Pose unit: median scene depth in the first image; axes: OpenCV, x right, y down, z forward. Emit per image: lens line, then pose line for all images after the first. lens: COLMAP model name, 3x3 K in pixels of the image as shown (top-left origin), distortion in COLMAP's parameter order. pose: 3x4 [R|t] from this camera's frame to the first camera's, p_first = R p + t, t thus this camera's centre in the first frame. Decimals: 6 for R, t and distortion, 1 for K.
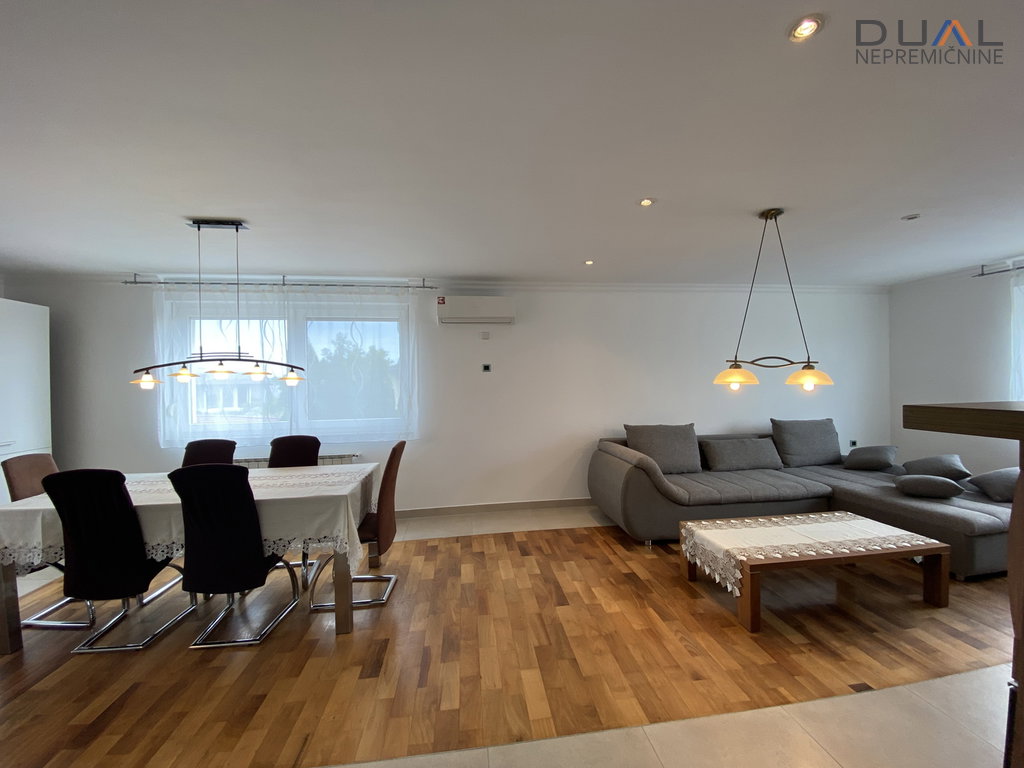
lens RADIAL K [[412.3, 0, 515.7], [0, 412.3, 383.6], [0, 0, 1]] dist [0.021393, -0.021700]
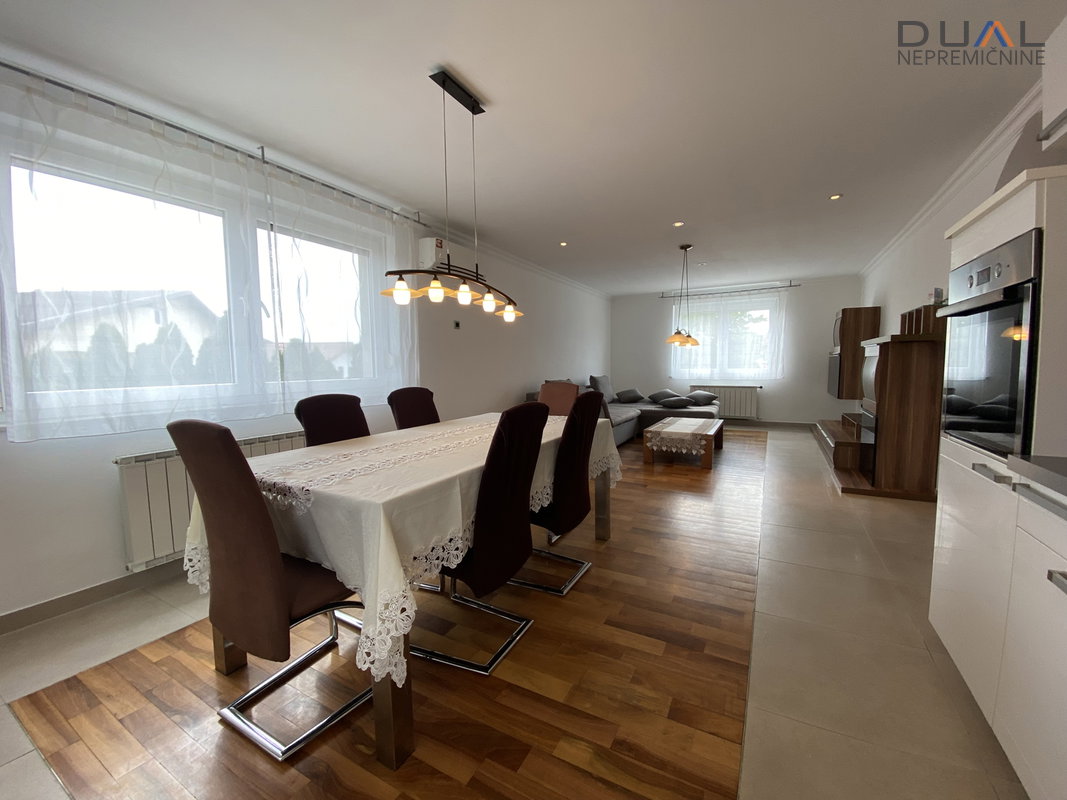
lens RADIAL K [[429.6, 0, 537.3], [0, 429.6, 399.5], [0, 0, 1]] dist [0.021393, -0.021700]
pose [[0.589433, -0.055048, 0.805939, -1.105033], [0.003738, 0.997851, 0.065422, 0.101304], [-0.807808, -0.035550, 0.588372, 0.346785]]
